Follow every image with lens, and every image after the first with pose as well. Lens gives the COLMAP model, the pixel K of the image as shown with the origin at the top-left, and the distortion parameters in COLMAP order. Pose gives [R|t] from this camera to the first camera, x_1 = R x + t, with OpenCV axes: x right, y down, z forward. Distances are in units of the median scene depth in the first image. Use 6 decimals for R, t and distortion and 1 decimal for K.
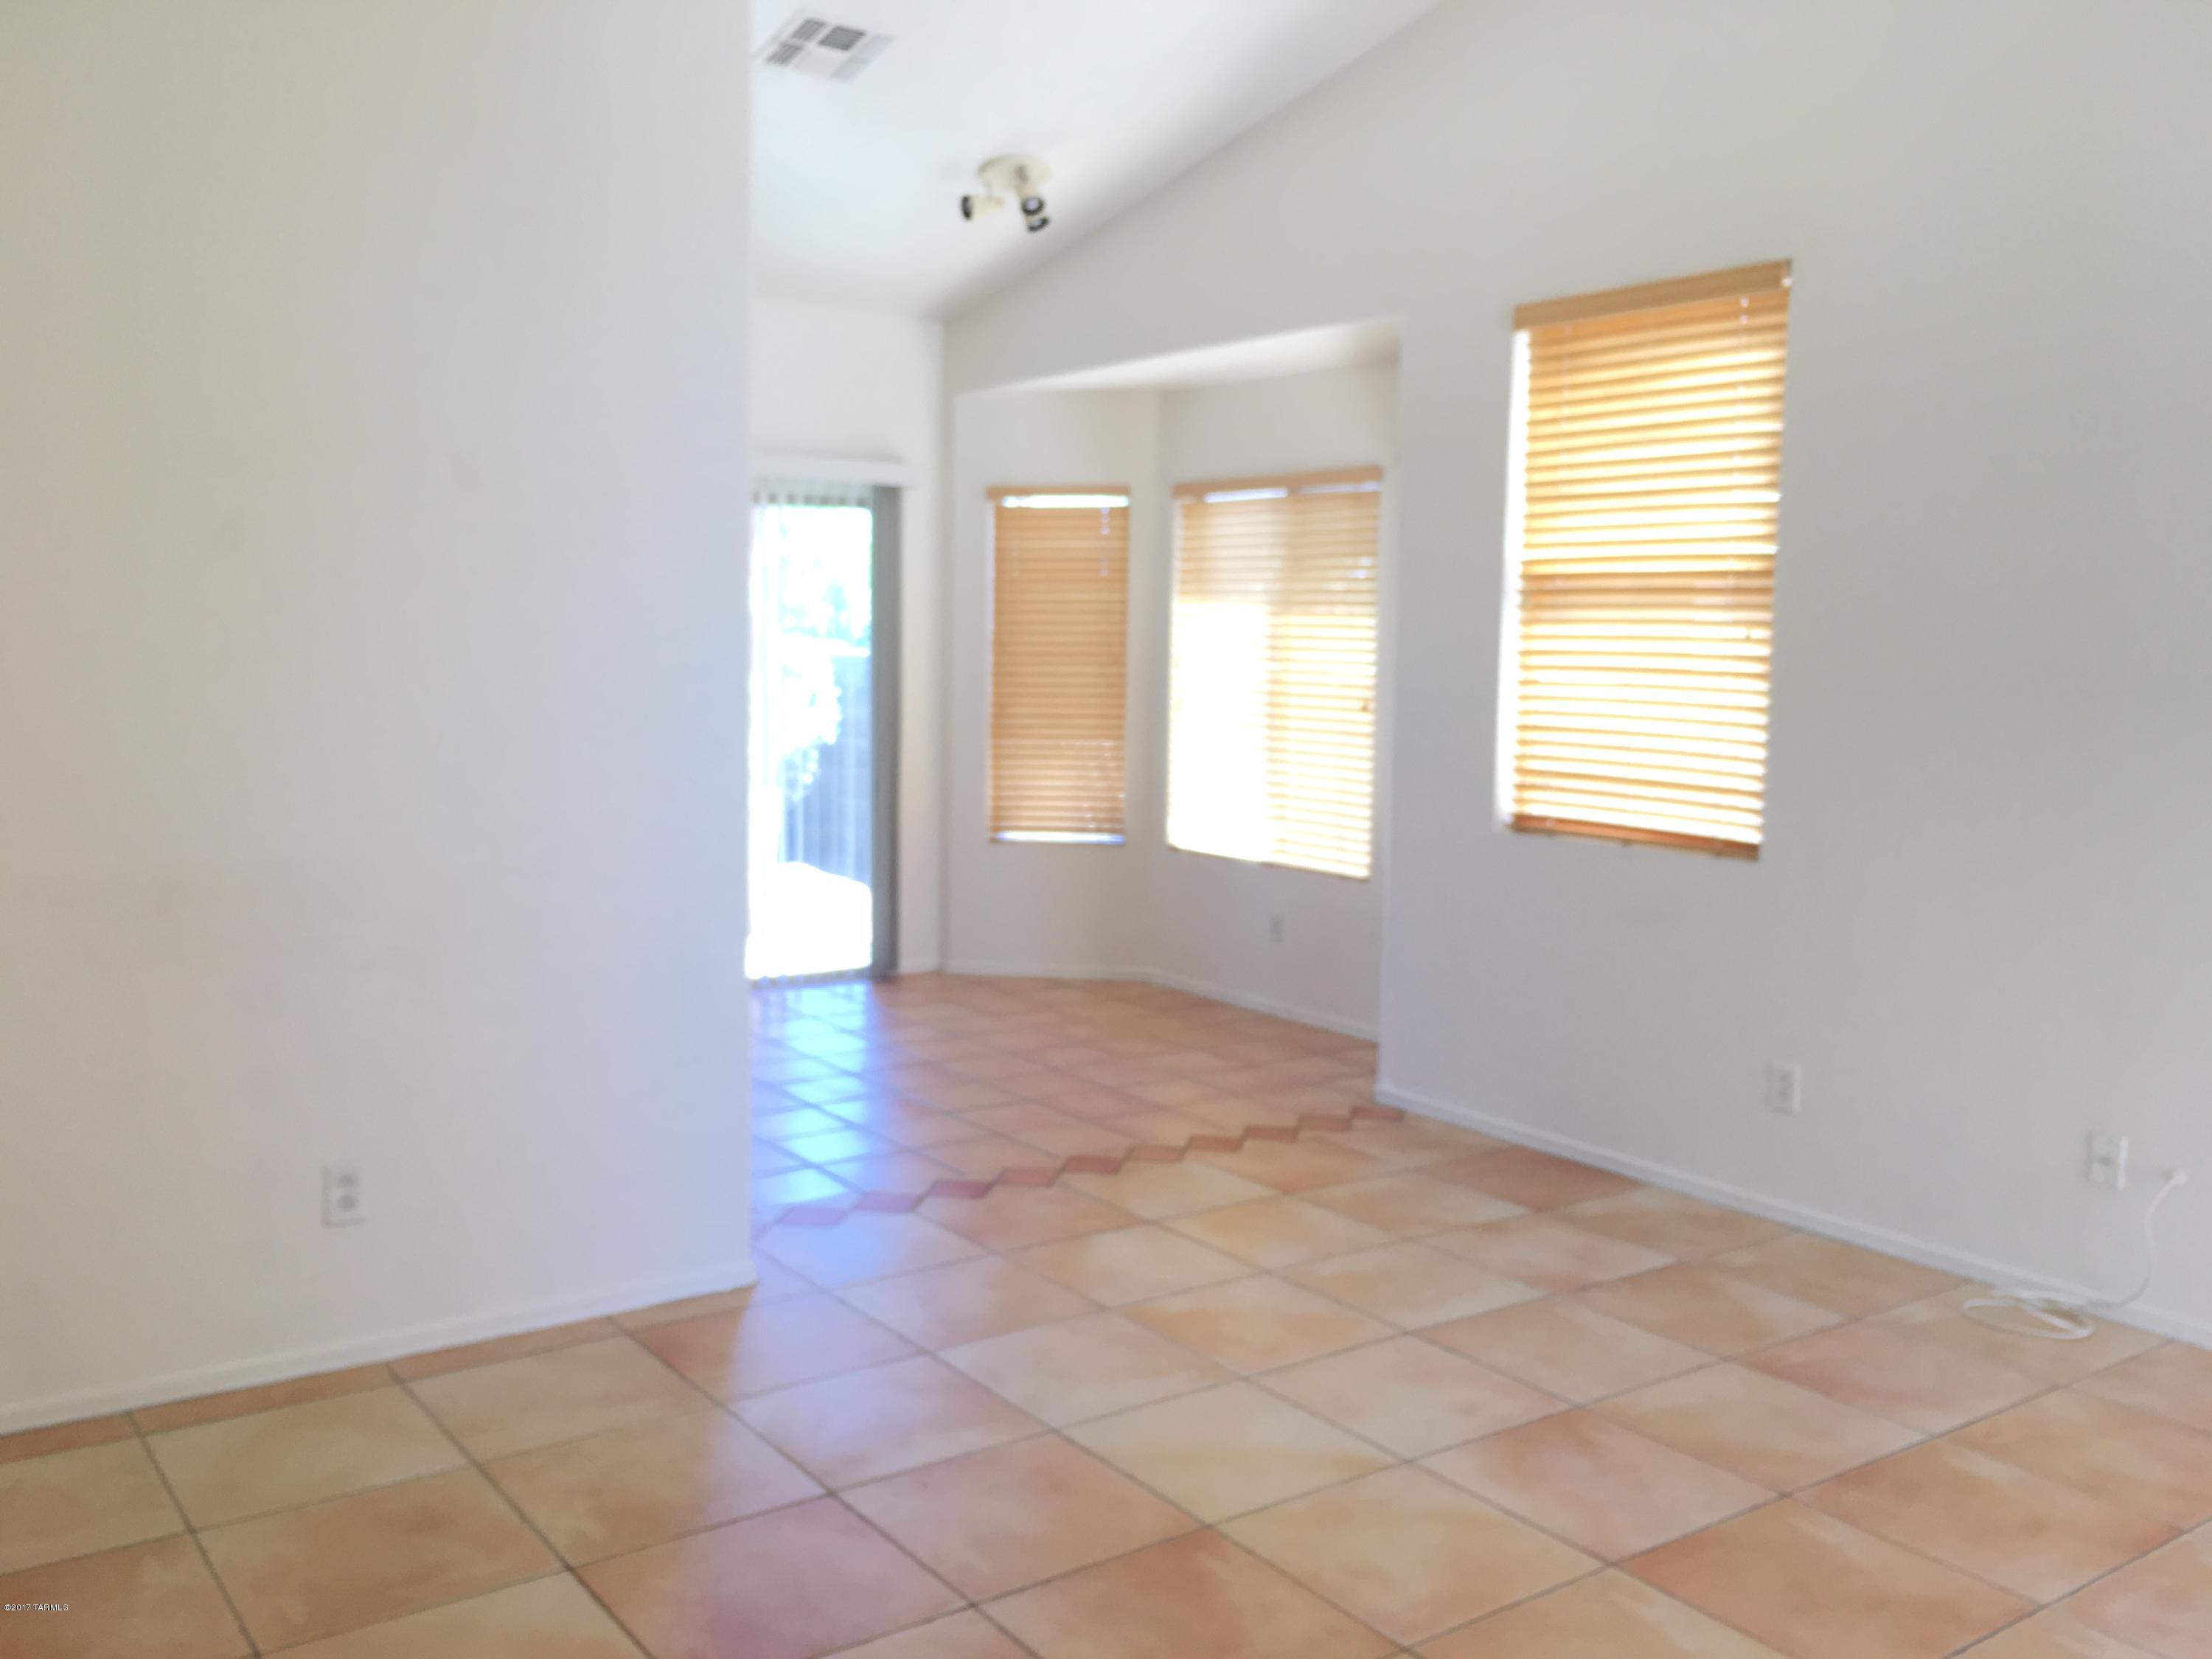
lens RADIAL K [[1879.1, 0, 1106.0], [0, 1879.1, 829.5], [0, 0, 1]] dist [0.068343, -0.099171]
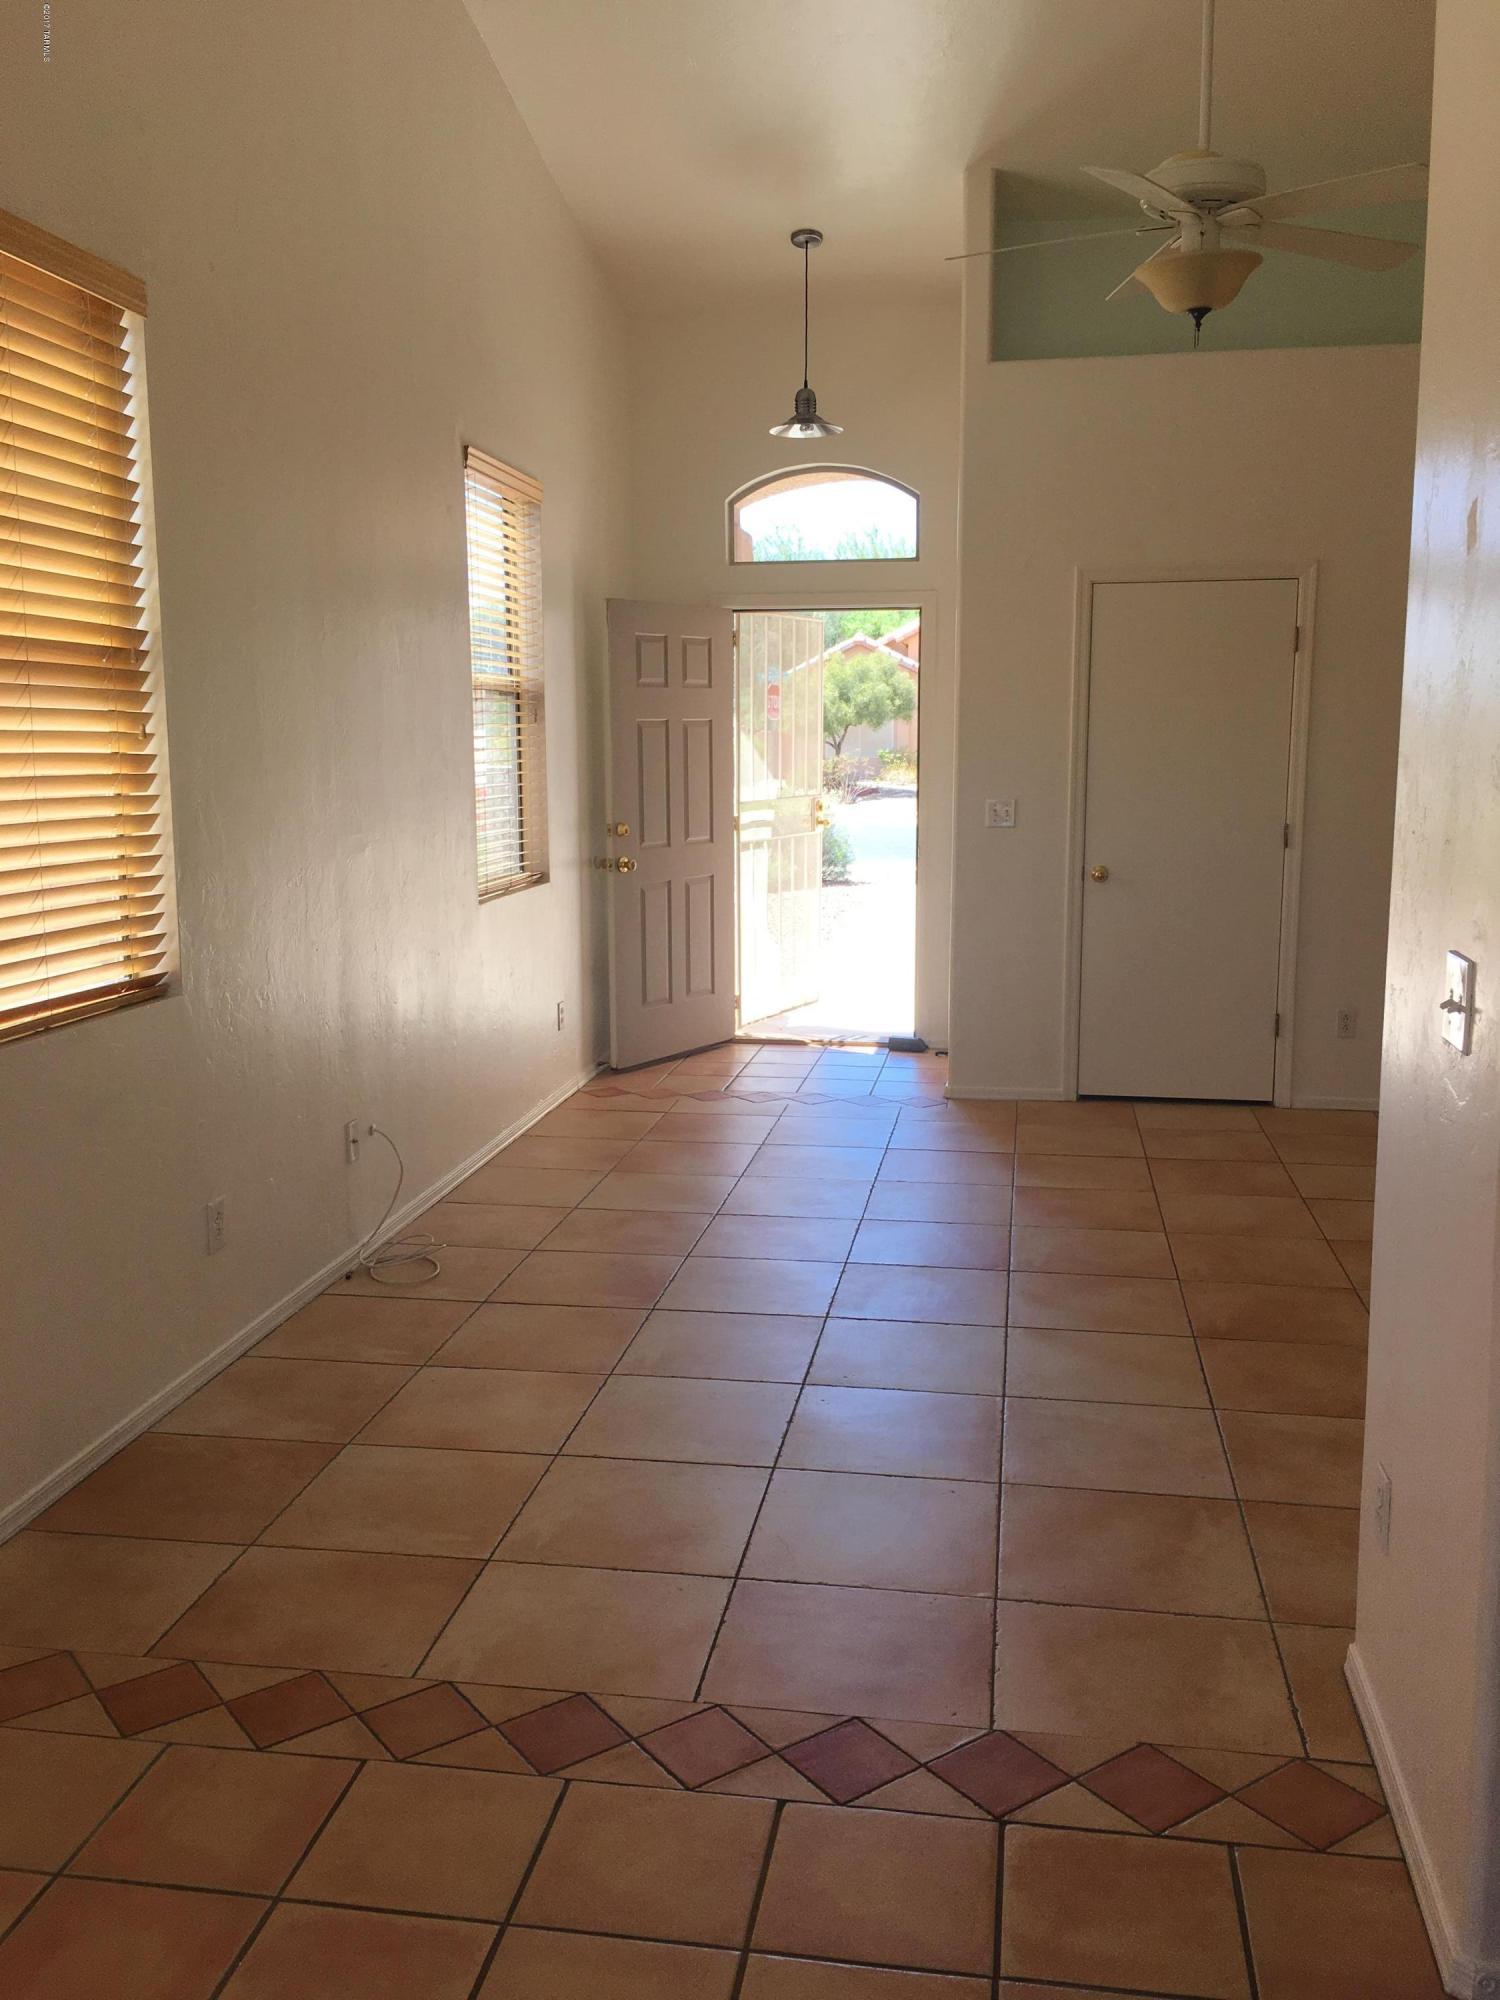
lens RADIAL K [[1697.9, 0, 766.8], [0, 1697.9, 999.5], [0, 0, 1]] dist [0.069765, -0.096793]
pose [[-0.710653, -0.126929, 0.691998, -0.469472], [0.059040, 0.969362, 0.238436, -0.181837], [-0.701061, 0.210300, -0.681386, 1.613306]]
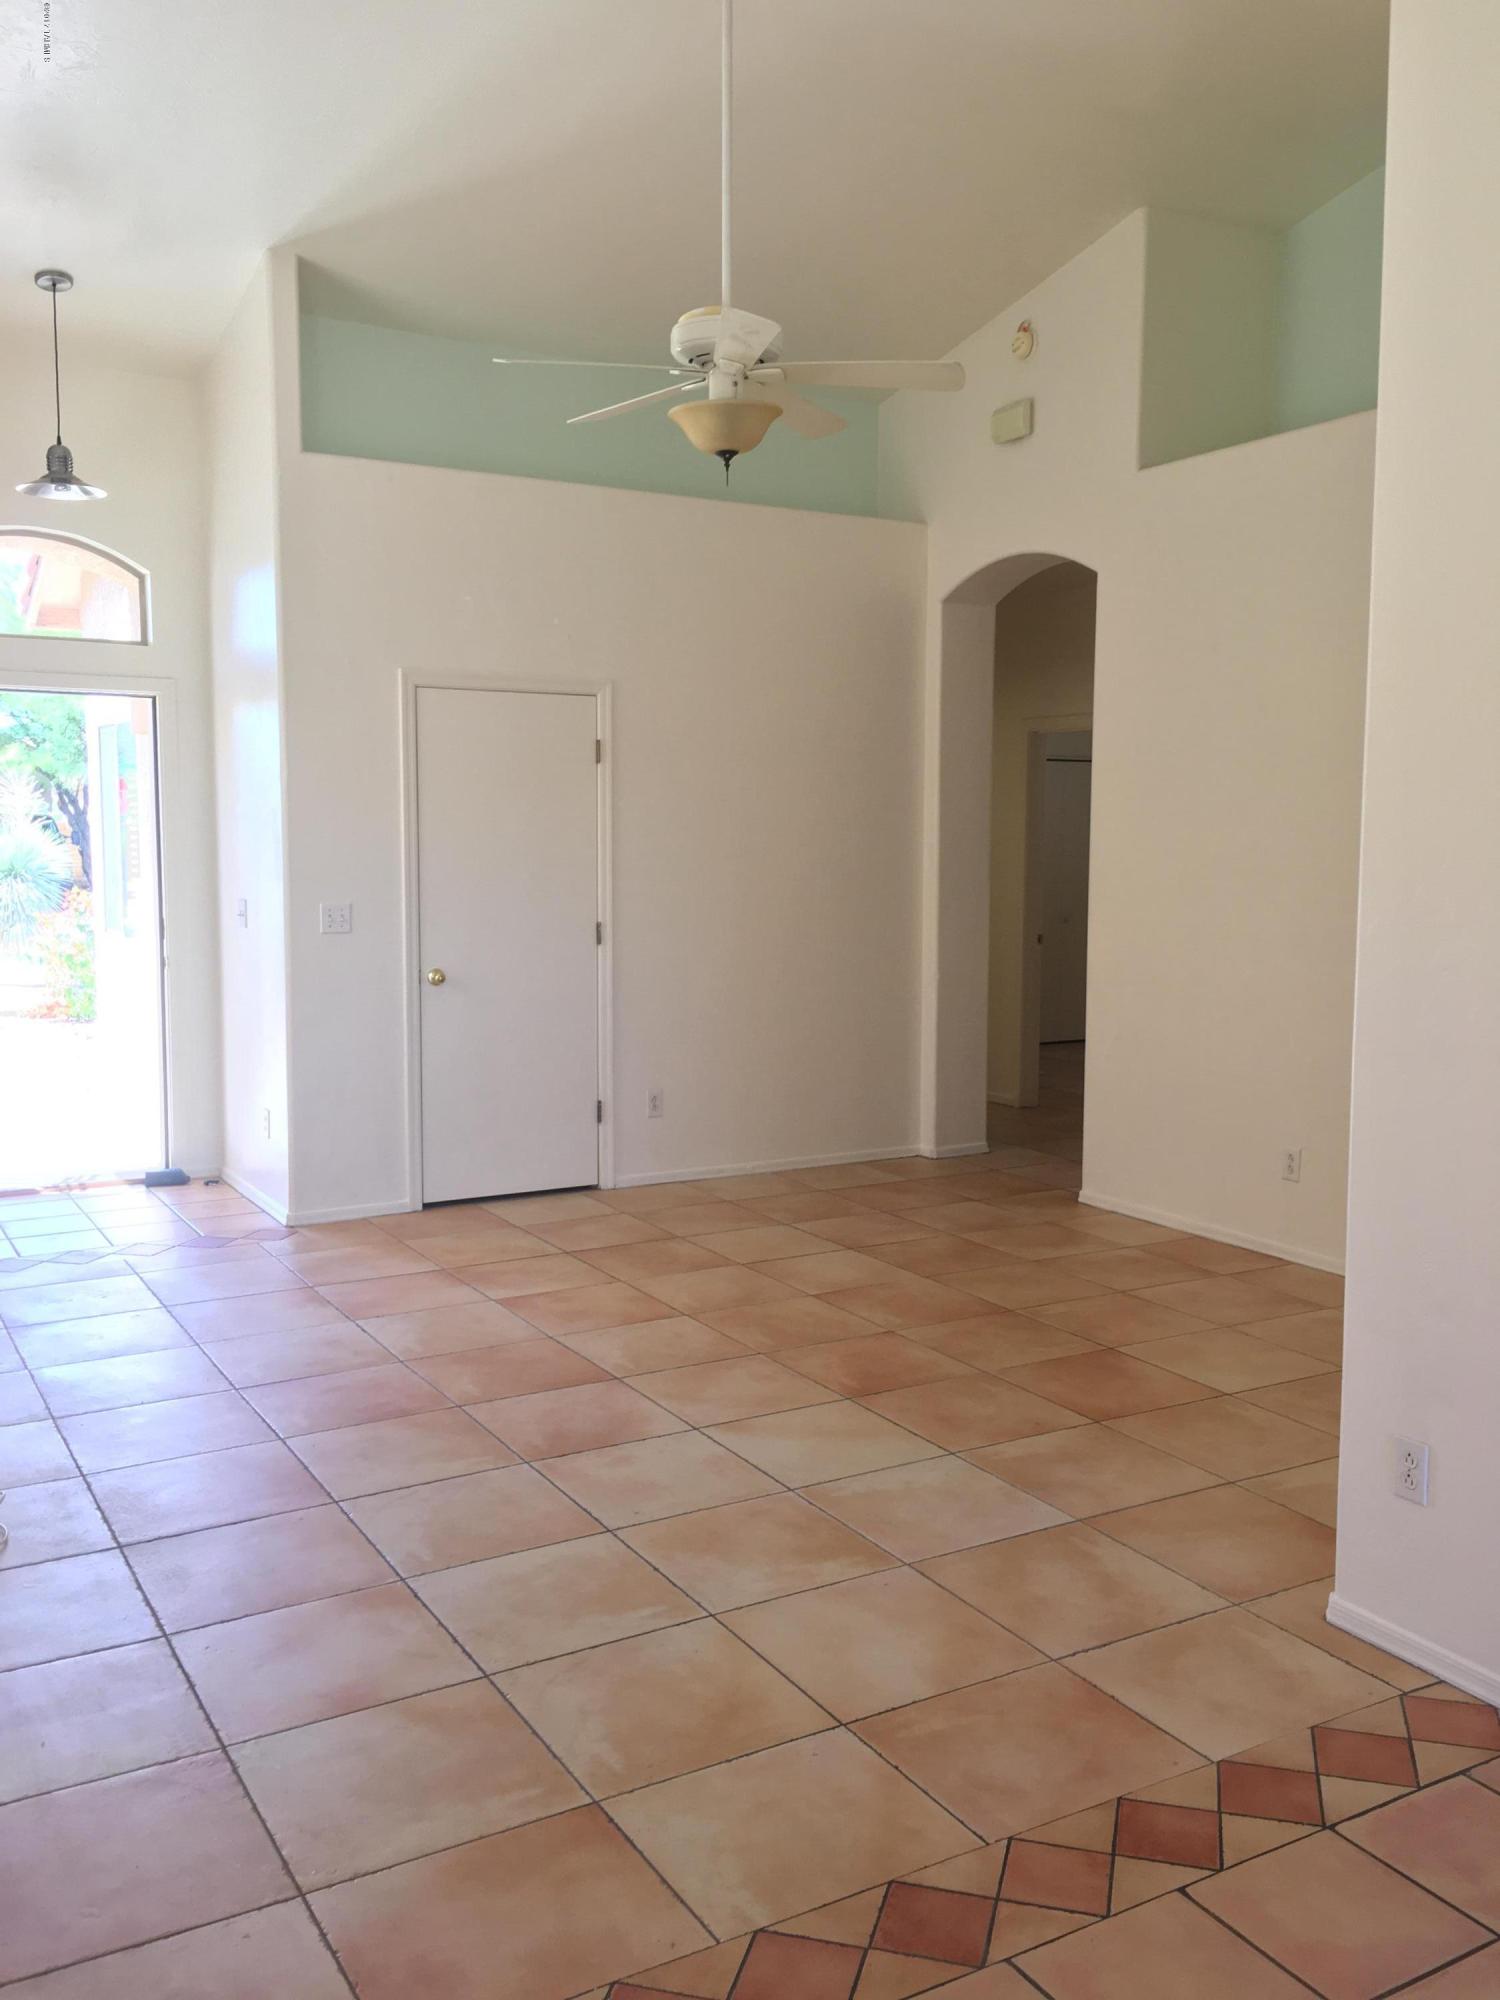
lens RADIAL K [[1699.0, 0, 751.4], [0, 1699.0, 990.9], [0, 0, 1]] dist [0.068343, -0.099171]
pose [[-0.995174, -0.033009, 0.092403, 0.010121], [-0.014621, 0.981087, 0.193013, -0.193599], [-0.097027, 0.190731, -0.976835, 1.806615]]
